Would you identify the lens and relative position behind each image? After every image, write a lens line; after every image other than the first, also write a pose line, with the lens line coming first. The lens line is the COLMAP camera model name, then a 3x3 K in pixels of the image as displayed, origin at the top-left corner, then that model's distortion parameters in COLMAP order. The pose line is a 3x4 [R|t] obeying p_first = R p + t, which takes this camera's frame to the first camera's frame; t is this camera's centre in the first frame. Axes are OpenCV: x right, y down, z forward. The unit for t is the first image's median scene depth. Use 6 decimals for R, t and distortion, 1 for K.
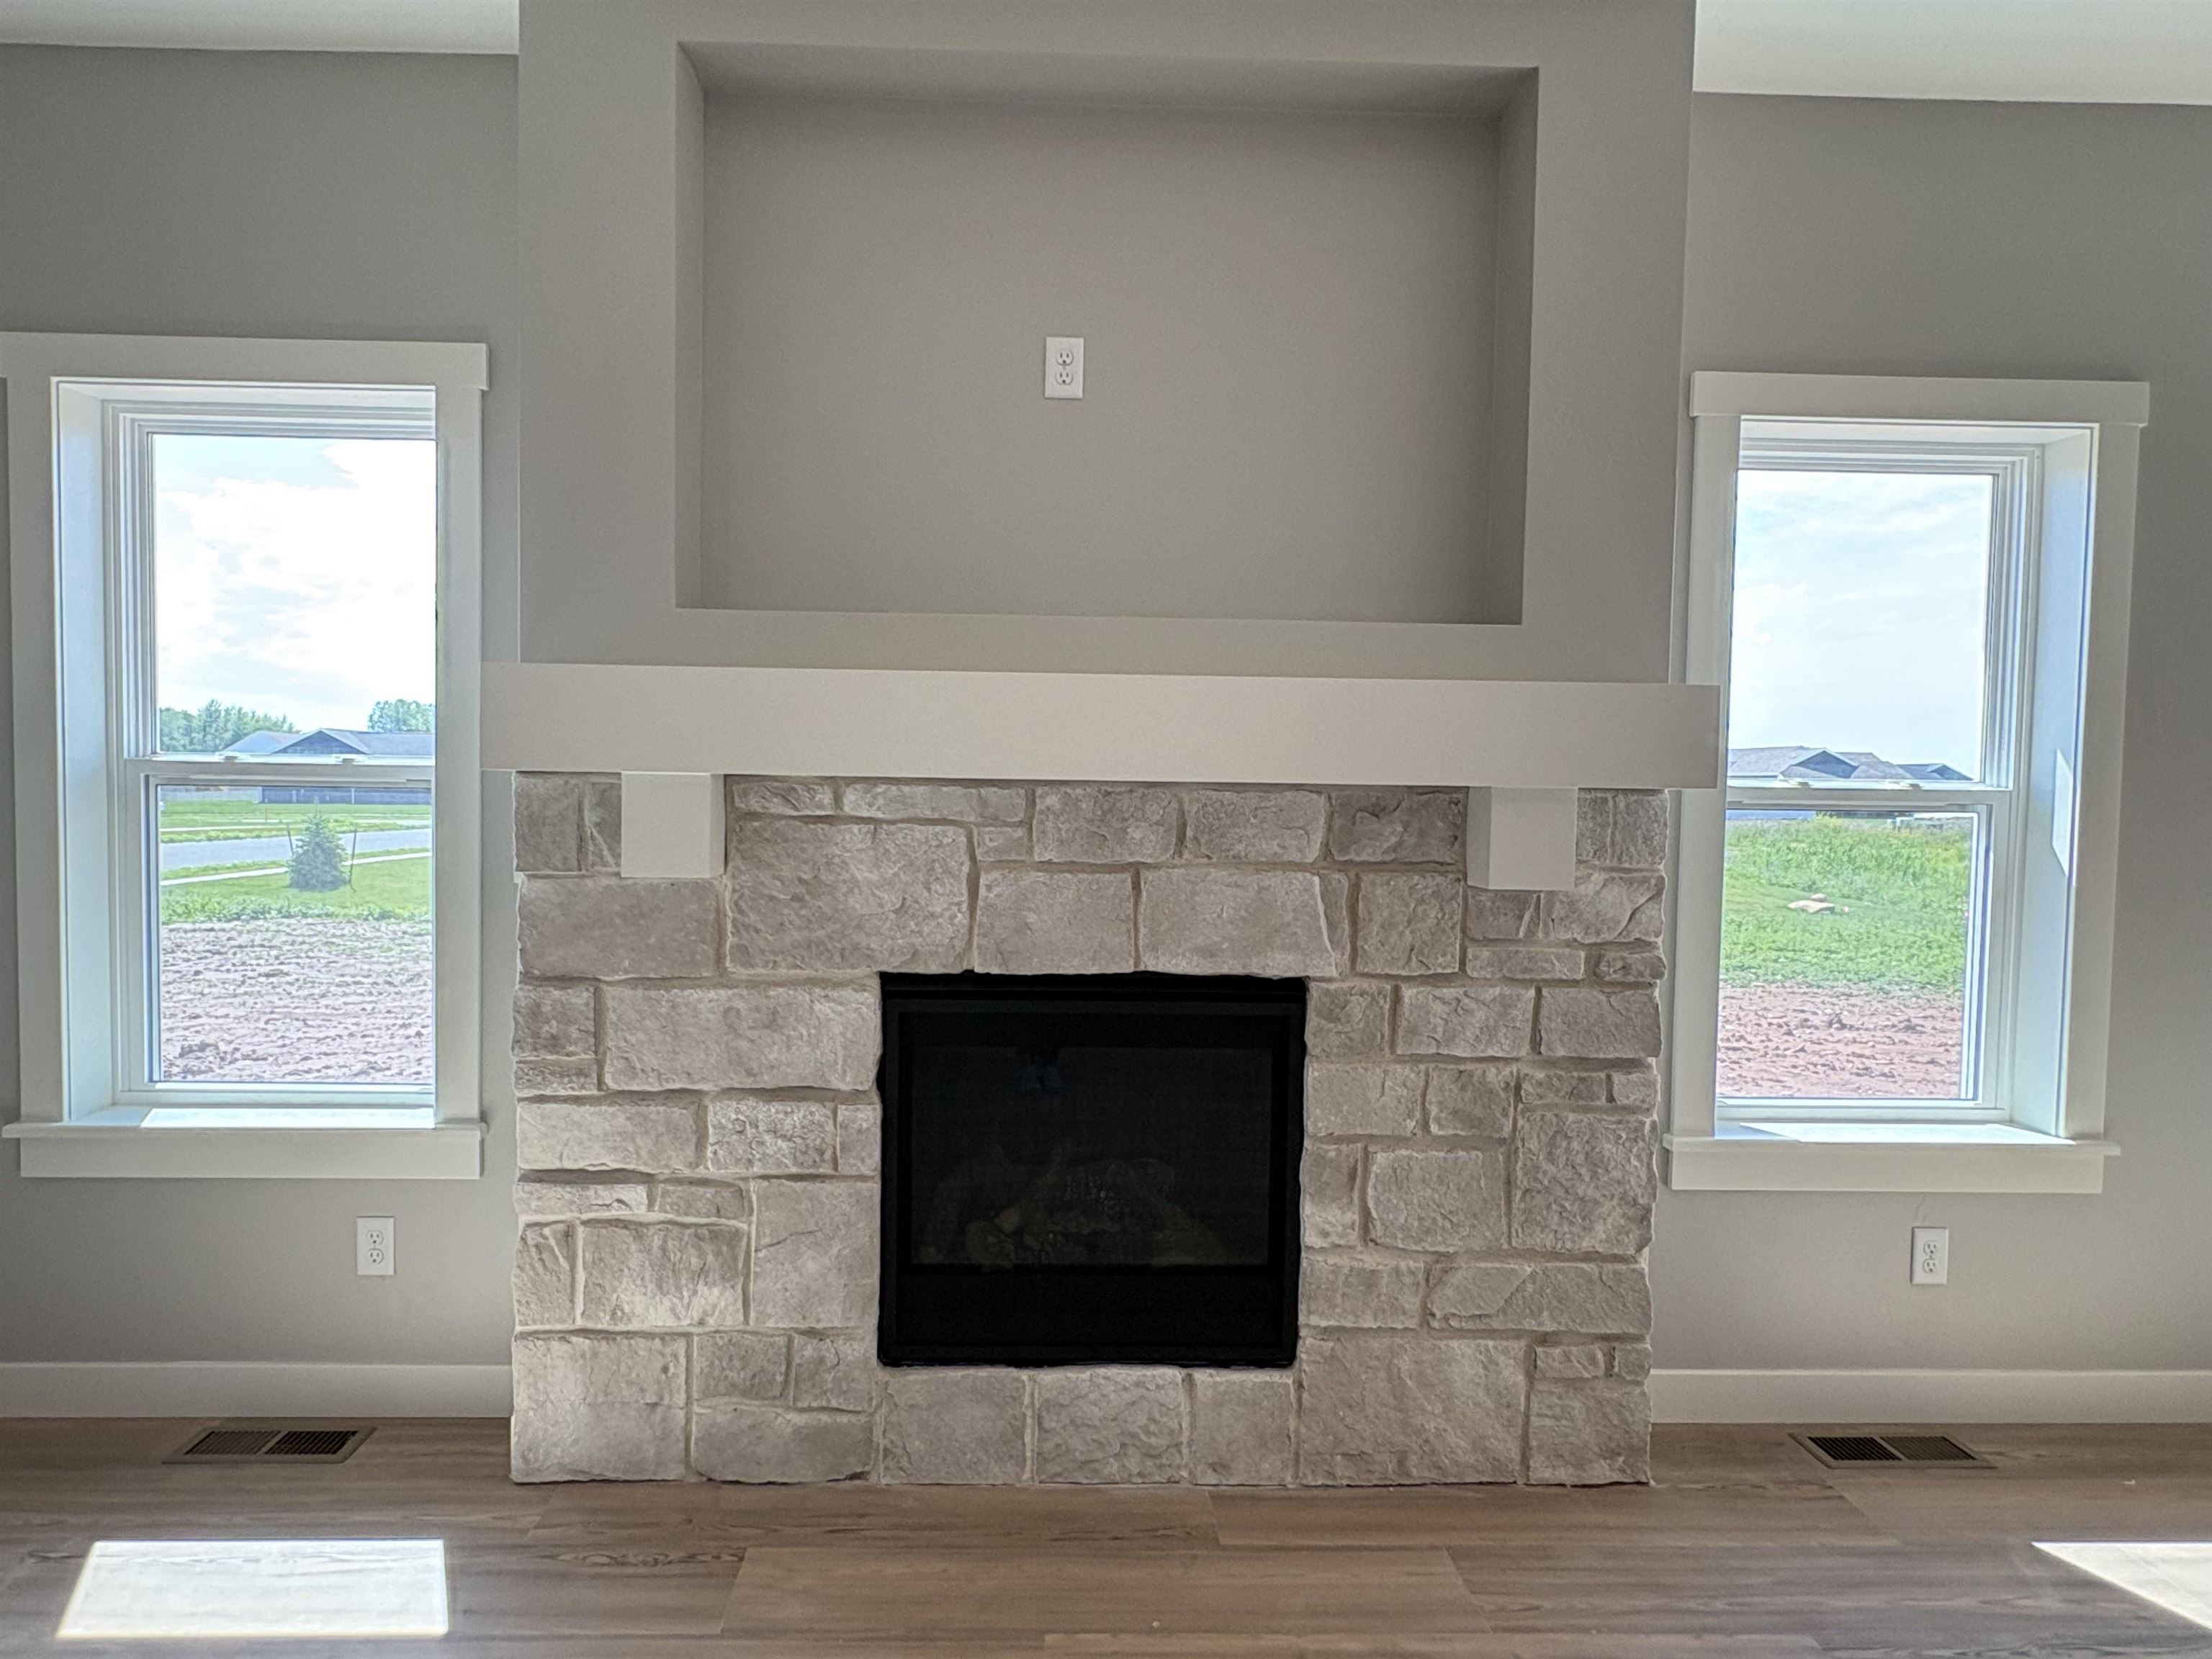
lens RADIAL K [[1293.0, 0, 1040.1], [0, 1293.0, 835.7], [0, 0, 1]] dist [-0.001336, 0.000766]
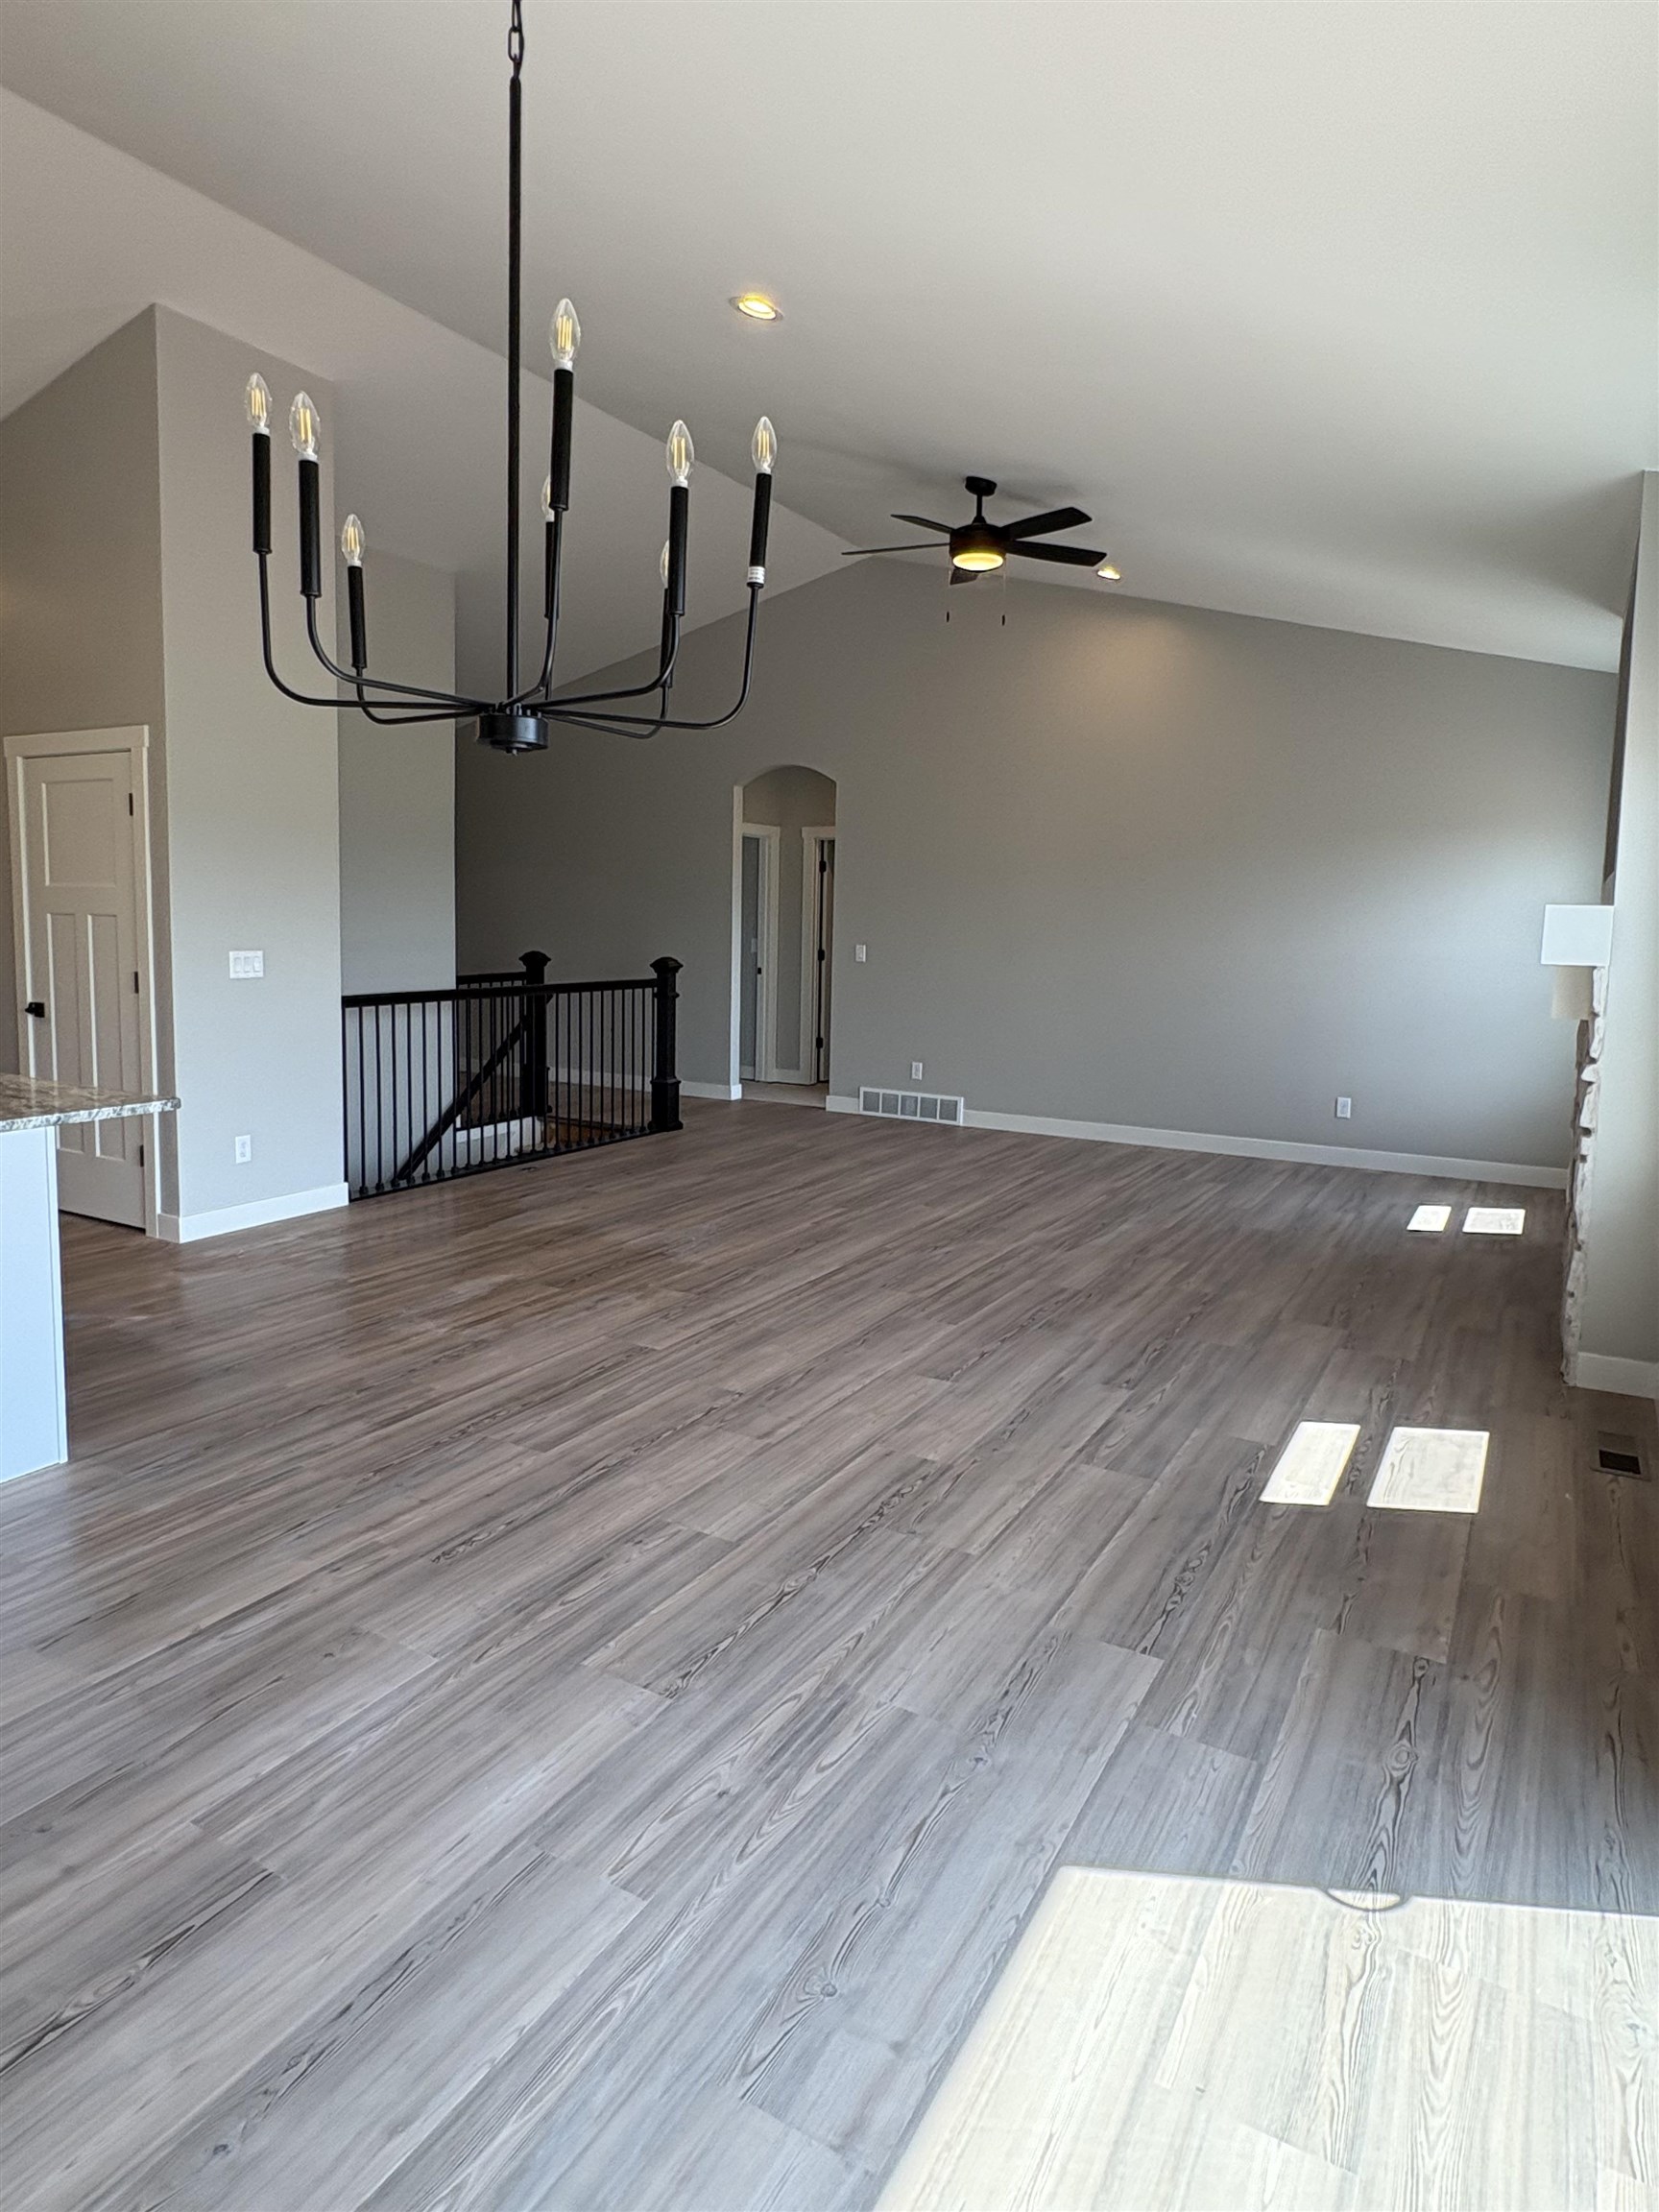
lens RADIAL K [[1293.0, 0, 823.9], [0, 1293.0, 1044.0], [0, 0, 1]] dist [-0.001336, 0.000766]
pose [[-0.519156, 0.060038, -0.852568, 2.435028], [-0.062221, 0.992228, 0.107762, -0.055122], [0.852412, 0.108993, -0.511385, 1.016508]]
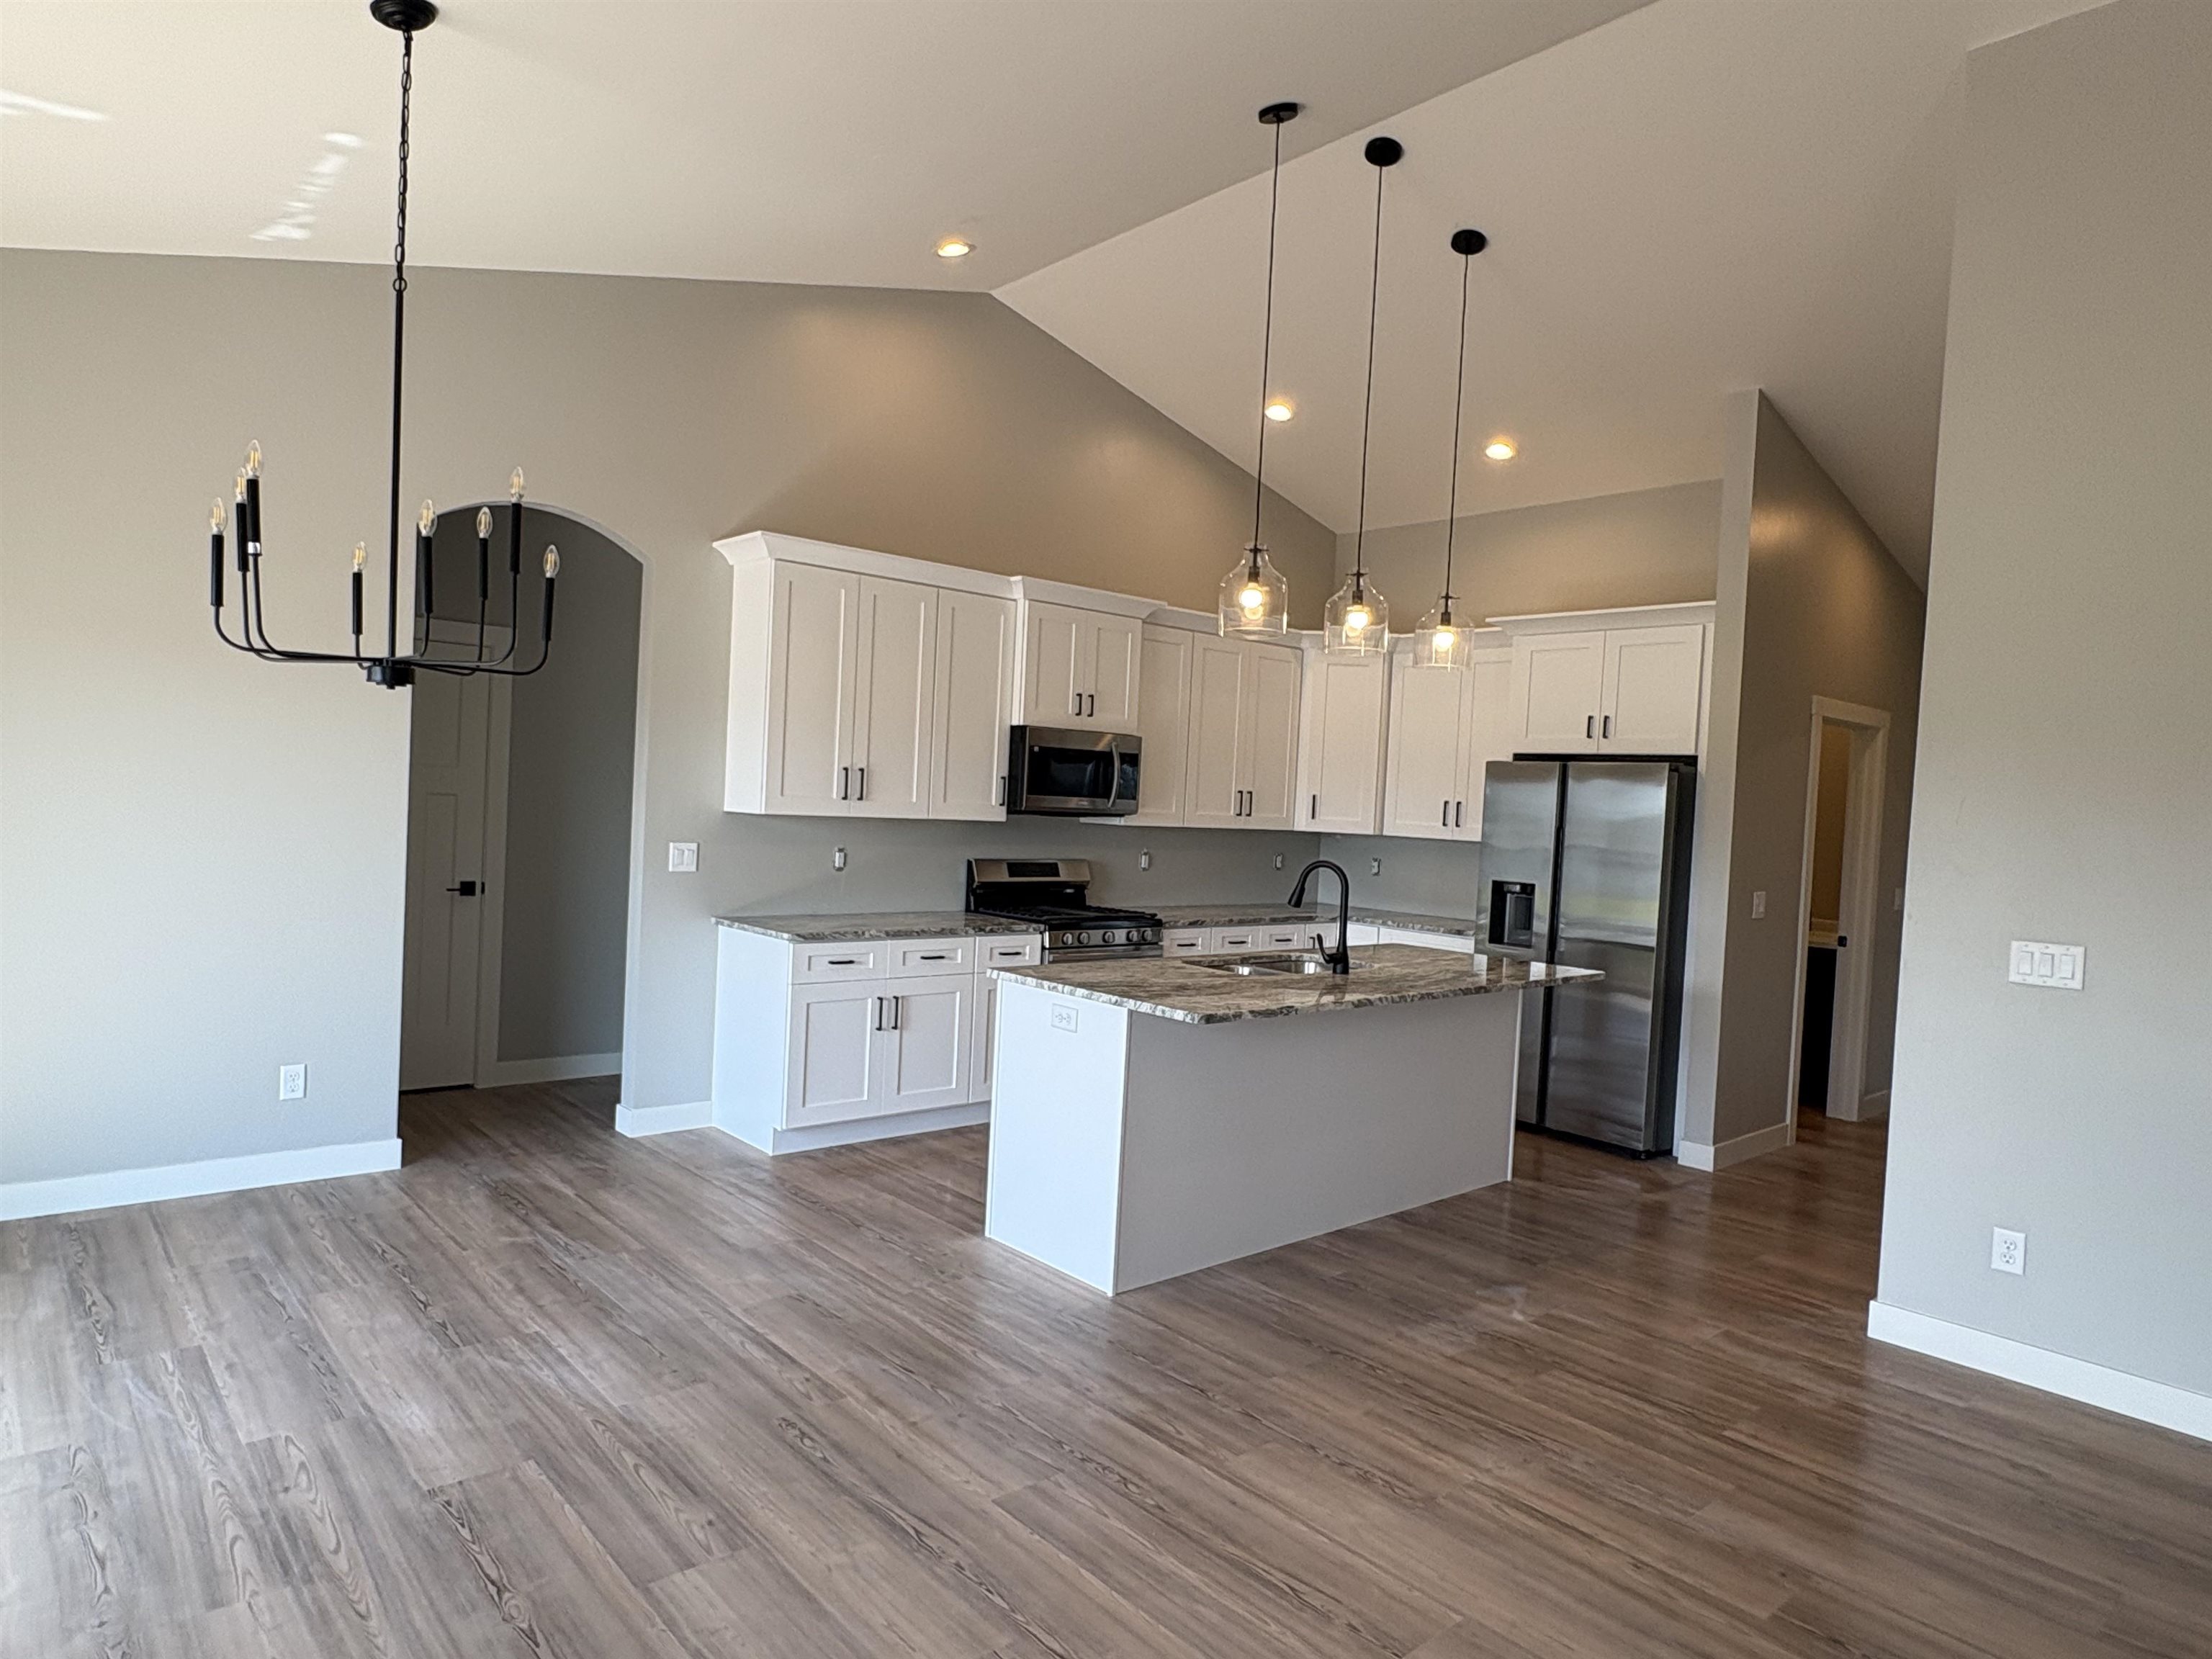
lens RADIAL K [[1293.0, 0, 1040.1], [0, 1293.0, 835.7], [0, 0, 1]] dist [-0.001336, 0.000766]
pose [[-0.622594, -0.070449, 0.779368, 0.530938], [-0.029280, 0.997339, 0.066762, -0.093870], [-0.781997, 0.018746, -0.623000, 0.734519]]
